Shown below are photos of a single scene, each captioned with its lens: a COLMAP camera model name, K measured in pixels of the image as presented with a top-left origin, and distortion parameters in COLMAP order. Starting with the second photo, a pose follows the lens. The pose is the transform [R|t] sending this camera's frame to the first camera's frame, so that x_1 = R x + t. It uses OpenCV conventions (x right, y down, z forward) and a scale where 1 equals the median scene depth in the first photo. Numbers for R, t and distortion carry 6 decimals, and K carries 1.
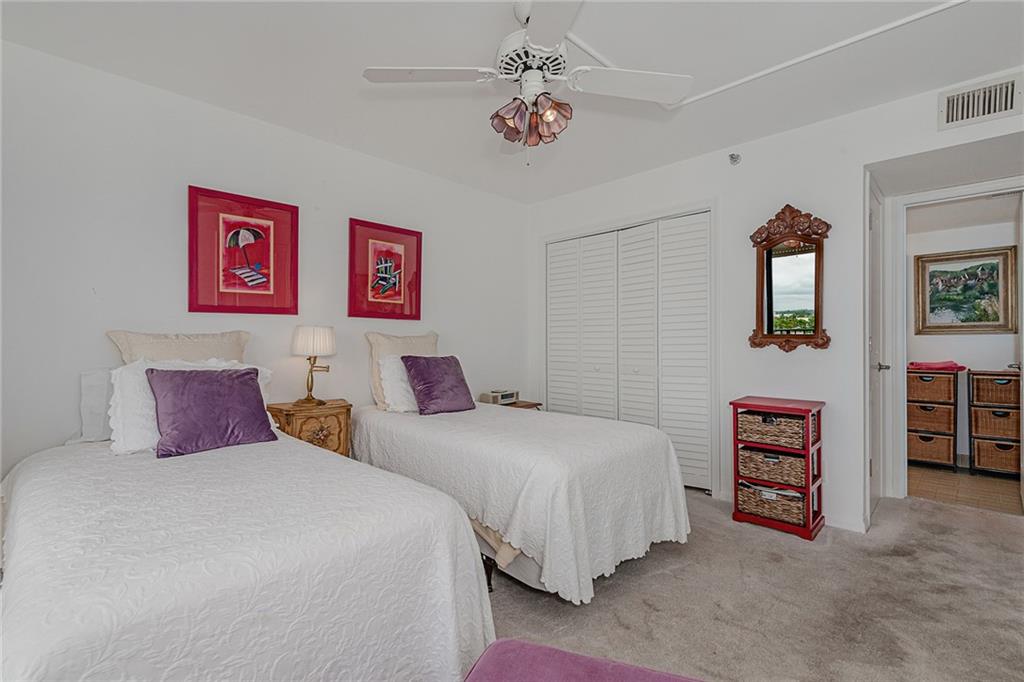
lens RADIAL K [[453.2, 0, 516.8], [0, 453.2, 335.0], [0, 0, 1]] dist [0.000843, 0.000058]
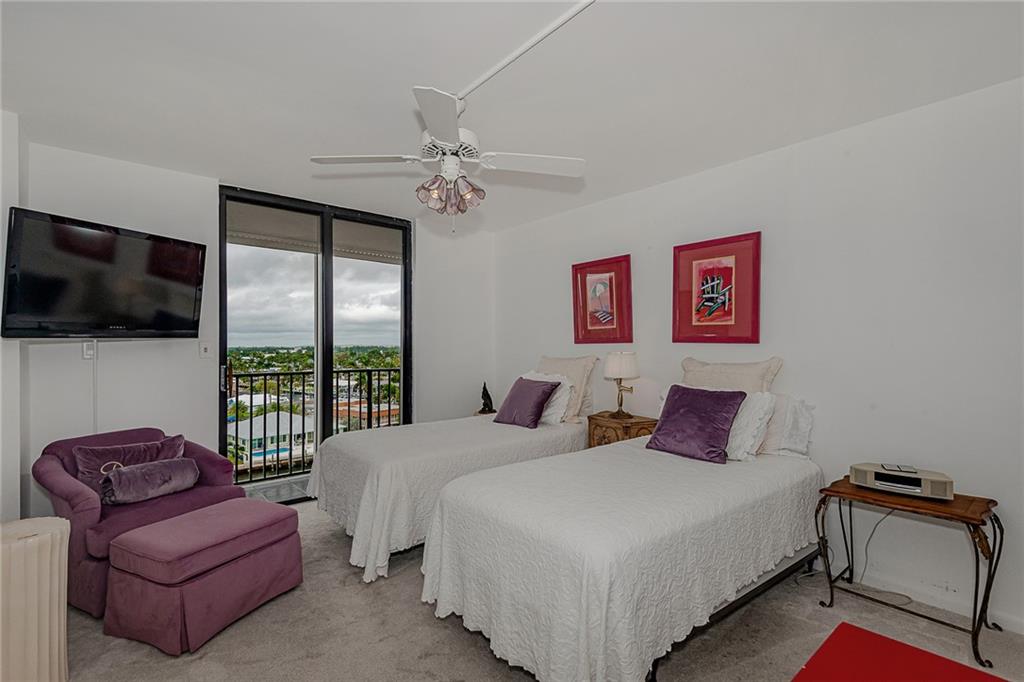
lens RADIAL K [[466.9, 0, 512.0], [0, 466.9, 341.0], [0, 0, 1]] dist [0.003315, 0.000189]
pose [[-0.100352, -0.018216, -0.994785, 0.692609], [0.001535, 0.999828, -0.018463, -0.023945], [0.994951, -0.003380, -0.100307, 0.710084]]
